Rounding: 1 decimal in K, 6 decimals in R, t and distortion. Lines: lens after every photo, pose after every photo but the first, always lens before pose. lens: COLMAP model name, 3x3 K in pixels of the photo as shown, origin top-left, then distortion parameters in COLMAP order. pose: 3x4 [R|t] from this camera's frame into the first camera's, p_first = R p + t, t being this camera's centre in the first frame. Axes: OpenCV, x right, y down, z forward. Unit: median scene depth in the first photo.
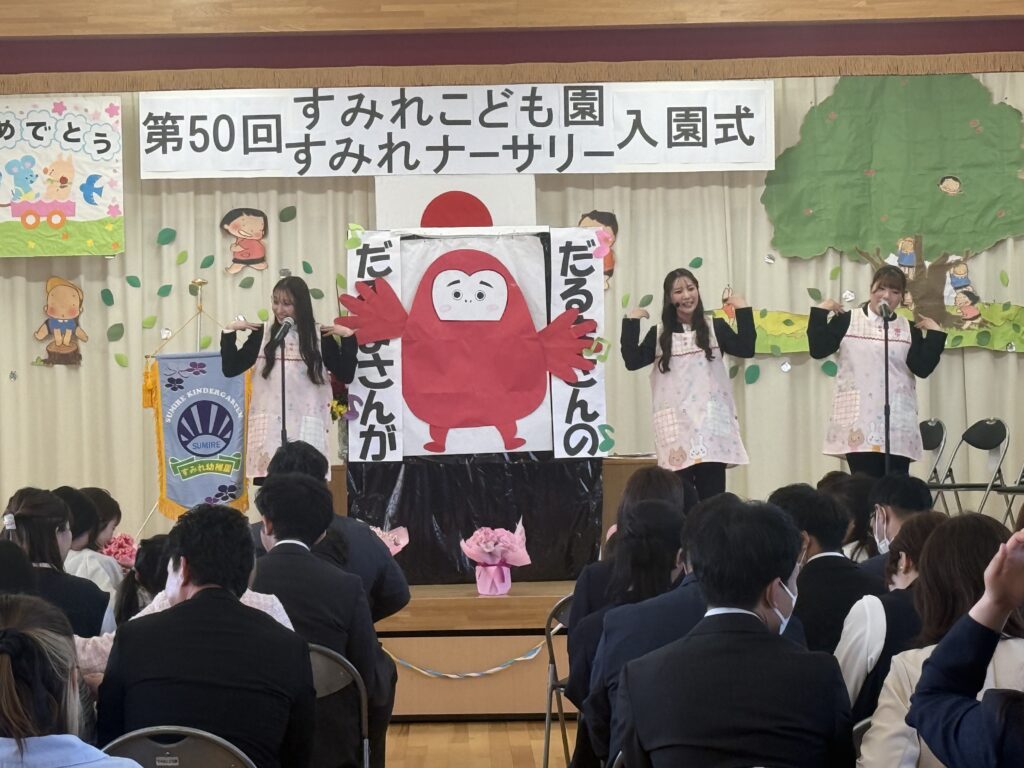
lens RADIAL K [[2988.6, 0, 512.0], [0, 2988.6, 384.0], [0, 0, 1]] dist [-0.065192, 0.888356]
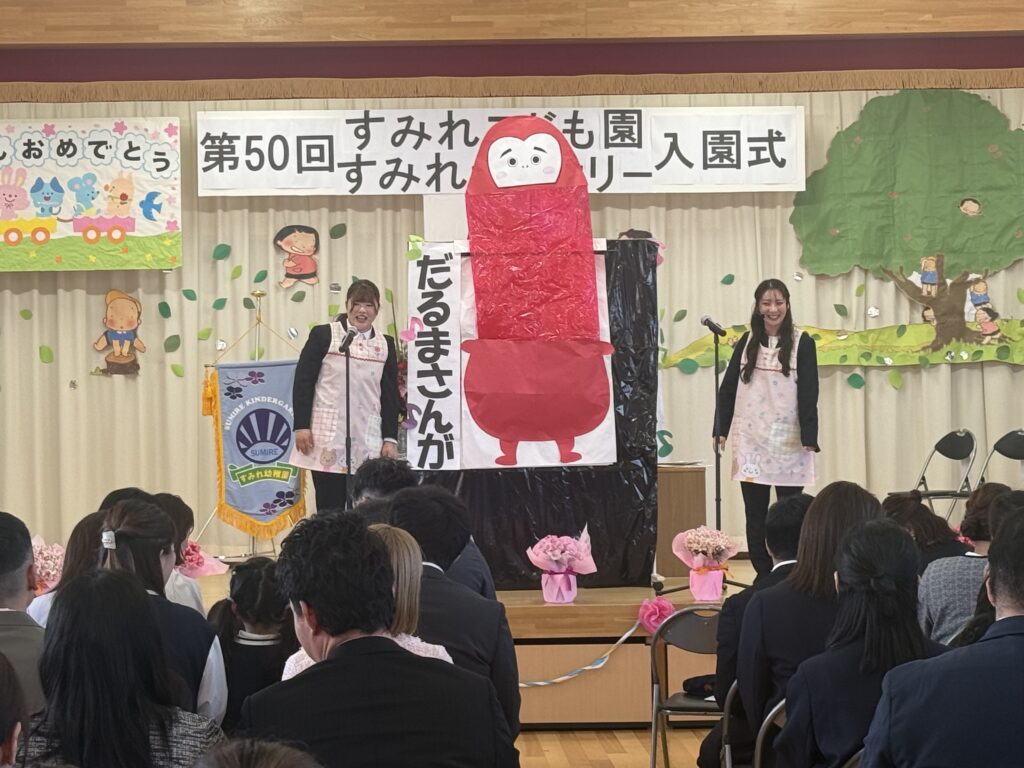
lens RADIAL K [[2494.7, 0, 511.6], [0, 2494.7, 348.3], [0, 0, 1]] dist [-0.010236, 0.130435]
pose [[0.999829, 0.004431, 0.017930, -0.030365], [-0.004053, 0.999770, -0.021080, 0.002286], [-0.018019, 0.021004, 0.999617, 0.129515]]
